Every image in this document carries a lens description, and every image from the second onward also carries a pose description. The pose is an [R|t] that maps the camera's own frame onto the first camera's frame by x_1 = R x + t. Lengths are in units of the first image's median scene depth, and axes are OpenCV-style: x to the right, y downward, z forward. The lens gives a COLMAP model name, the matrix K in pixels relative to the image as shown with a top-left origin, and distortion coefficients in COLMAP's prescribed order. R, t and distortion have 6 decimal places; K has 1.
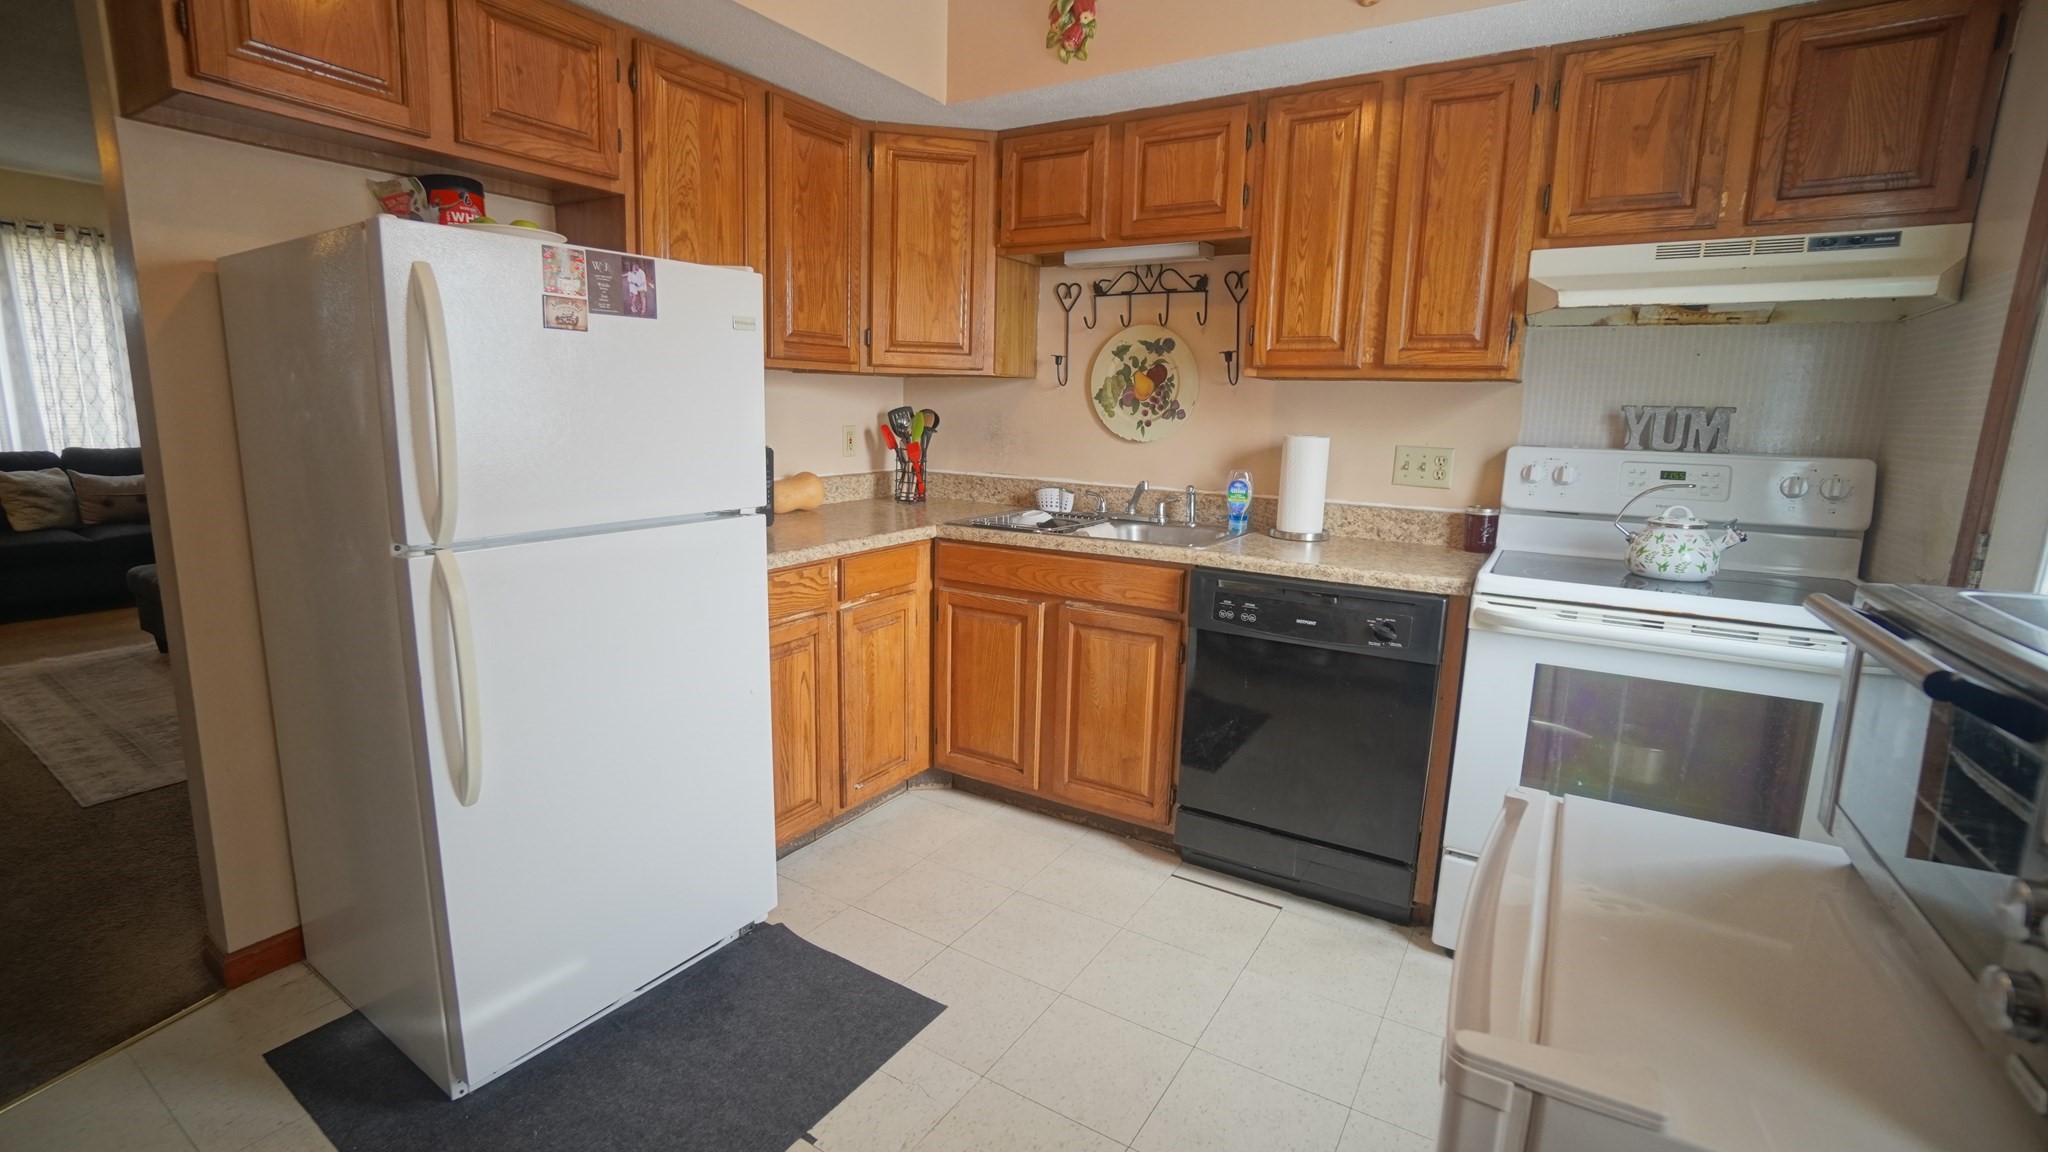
lens RADIAL K [[895.0, 0, 1004.5], [0, 895.0, 567.0], [0, 0, 1]] dist [-0.065728, 0.023277]
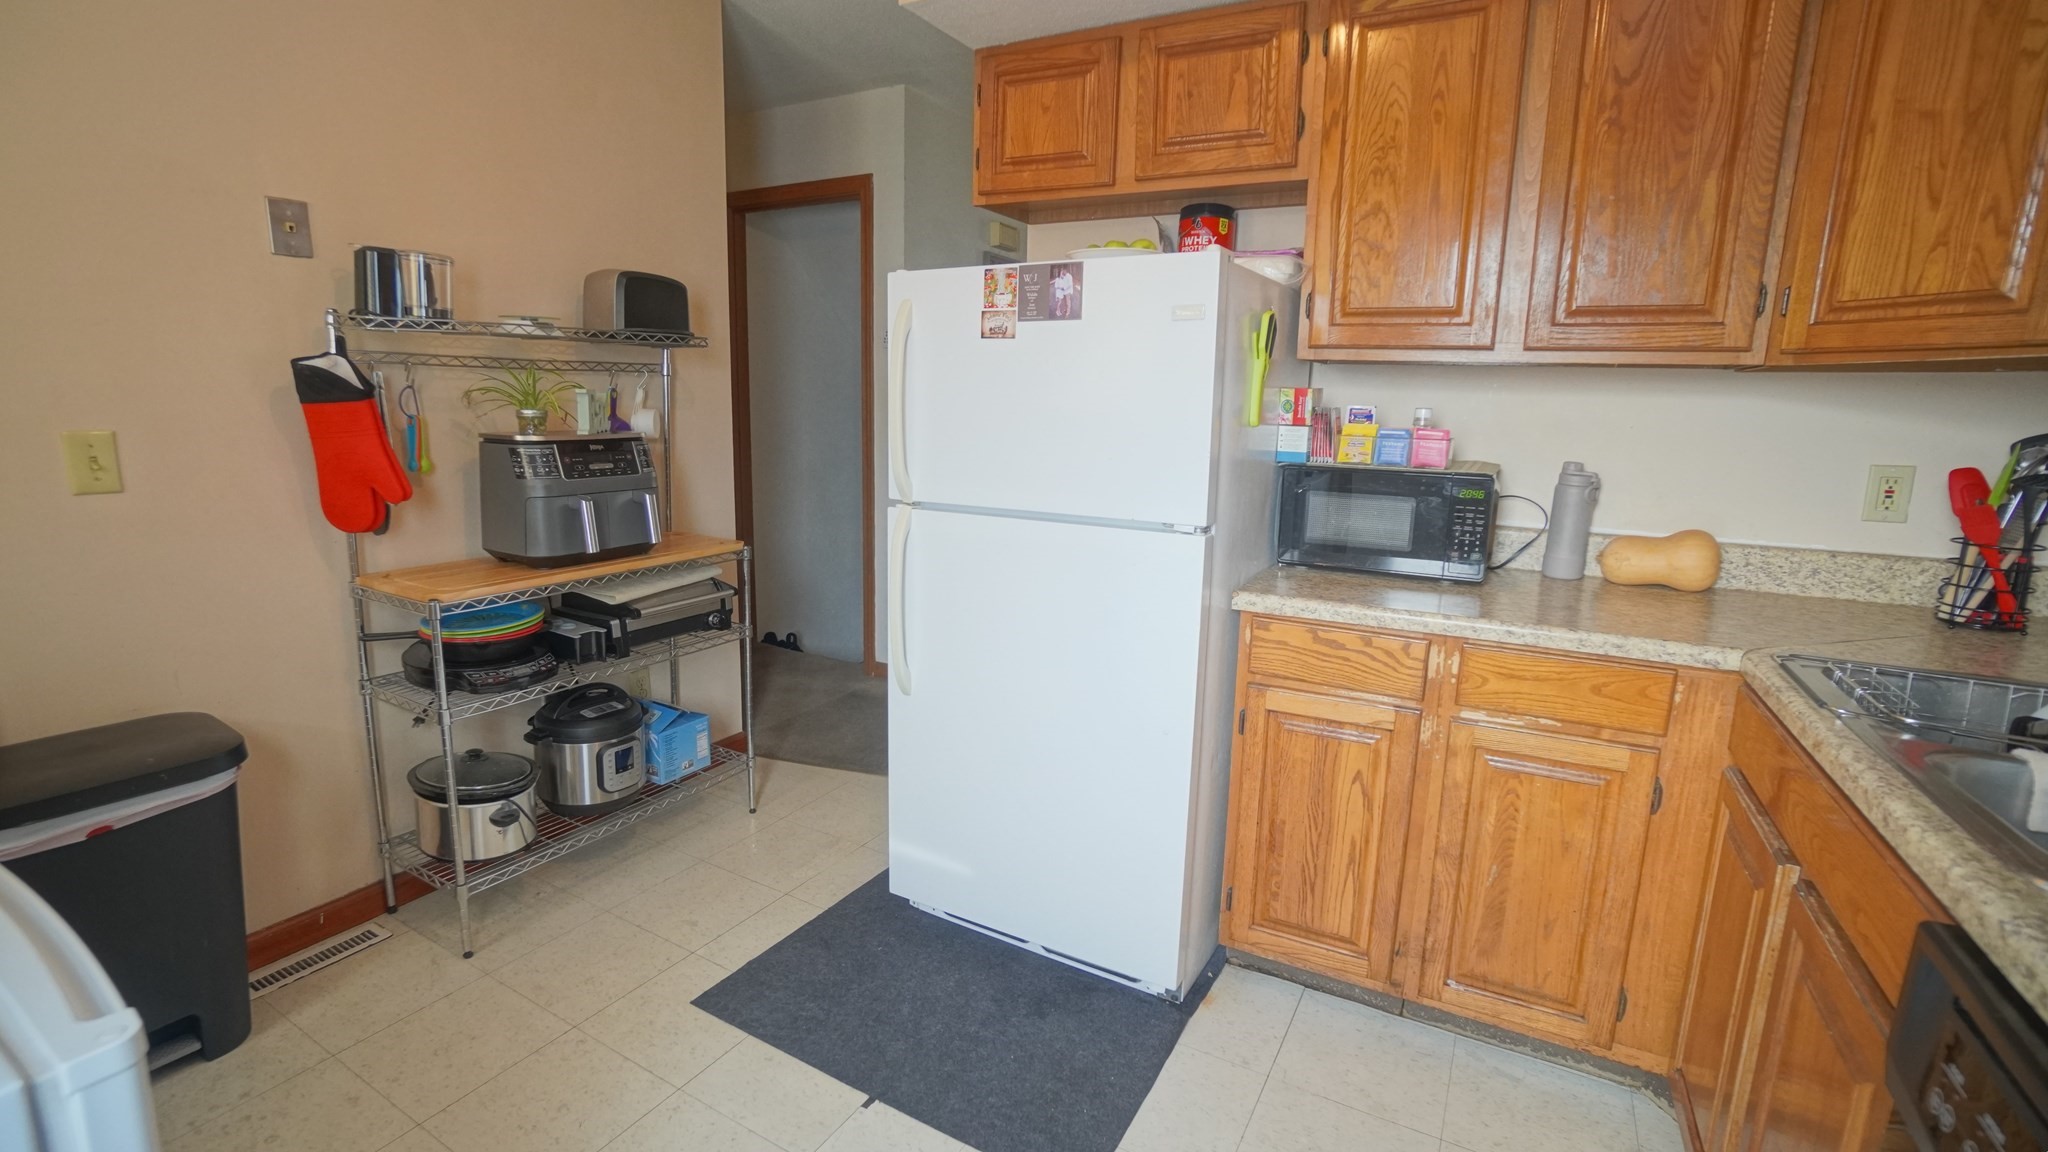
lens RADIAL K [[914.2, 0, 1020.2], [0, 914.2, 567.3], [0, 0, 1]] dist [-0.049969, 0.026253]
pose [[0.067865, 0.159460, -0.984869, 0.476418], [-0.199021, 0.969469, 0.143253, -0.099242], [0.977643, 0.186288, 0.097529, 0.620091]]
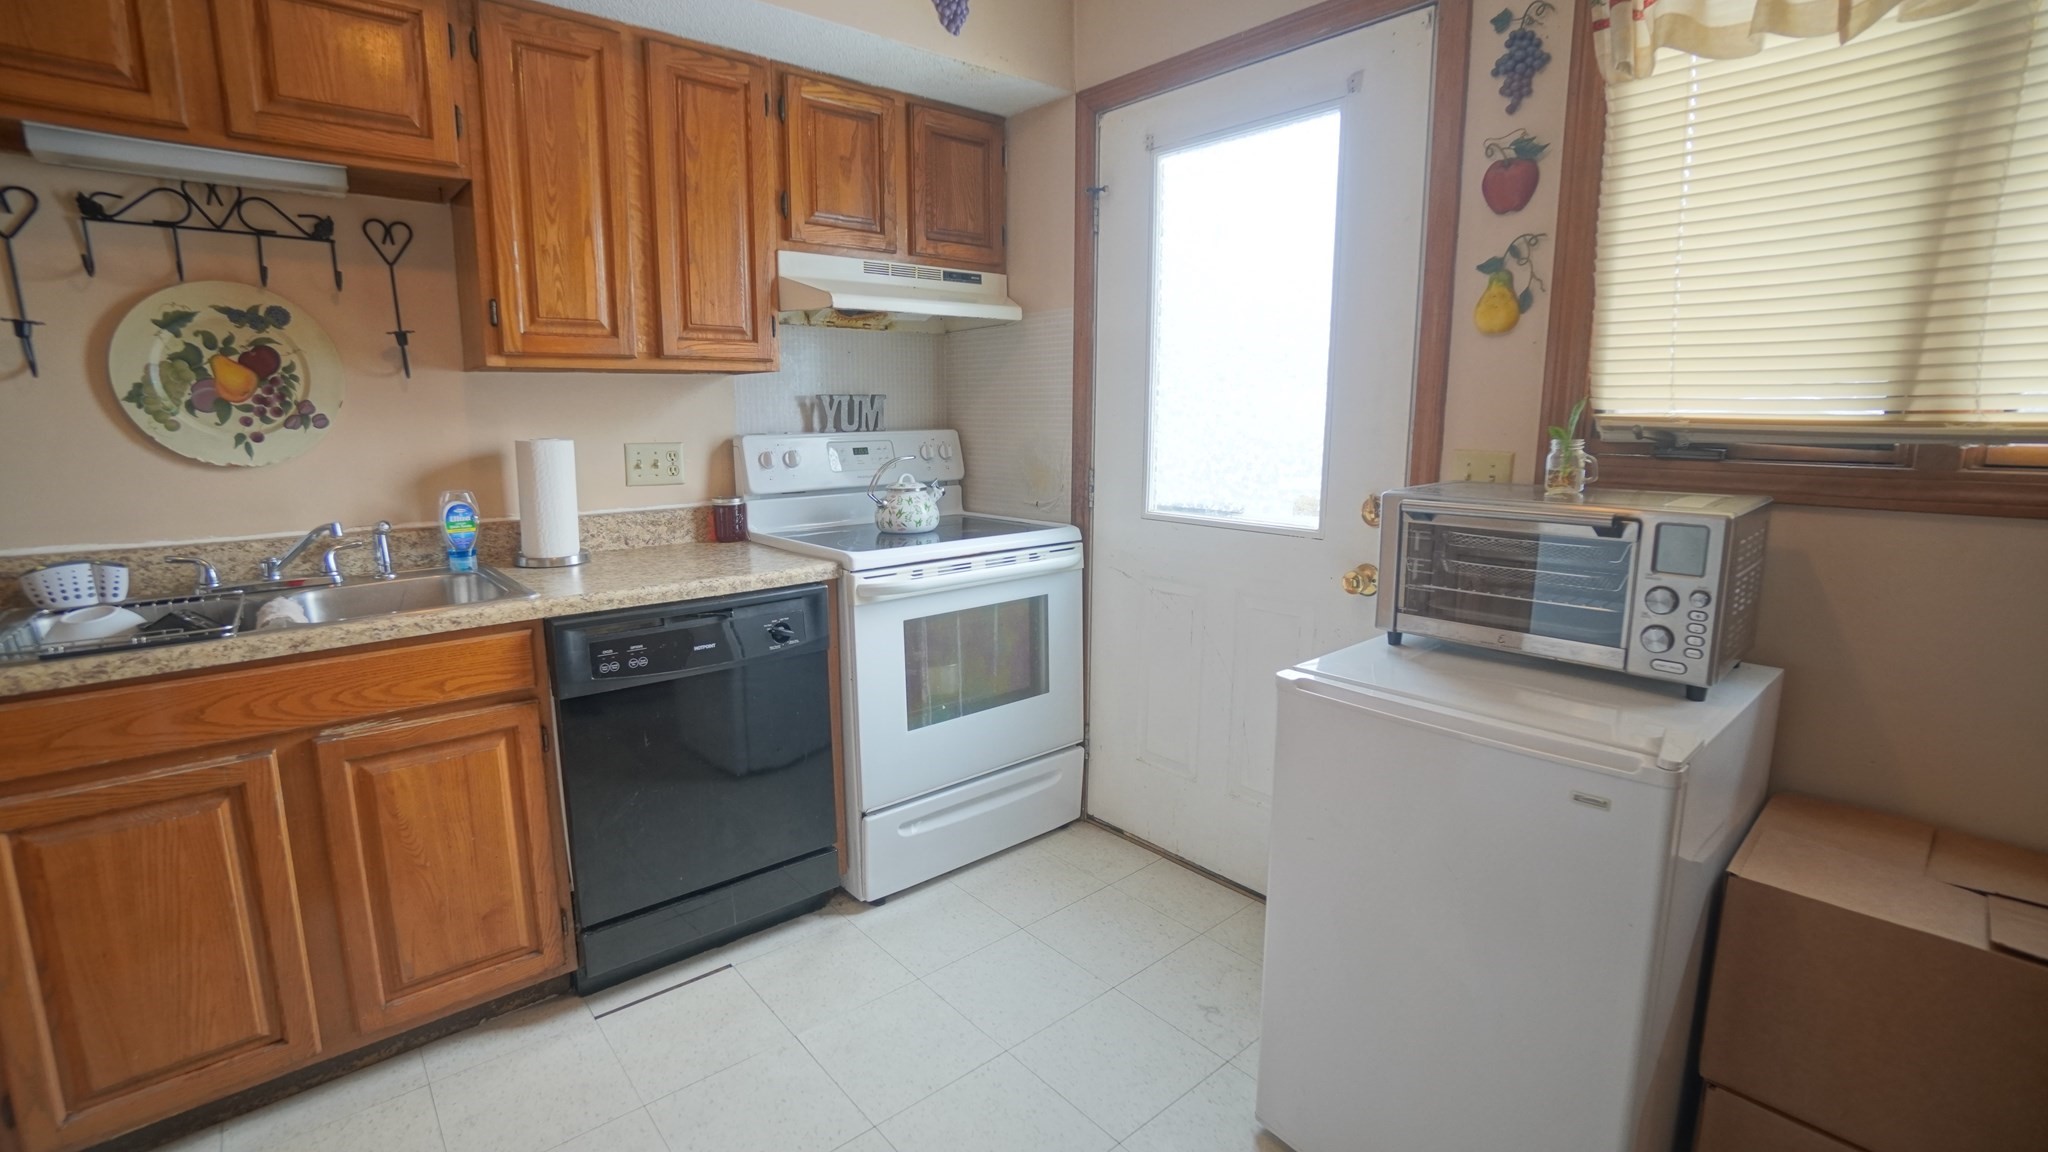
lens RADIAL K [[895.0, 0, 1004.5], [0, 895.0, 567.0], [0, 0, 1]] dist [-0.065728, 0.023277]
pose [[0.304607, -0.185142, 0.934311, -0.351170], [0.176596, 0.974897, 0.135610, -0.076088], [-0.935964, 0.123688, 0.329656, 0.389956]]
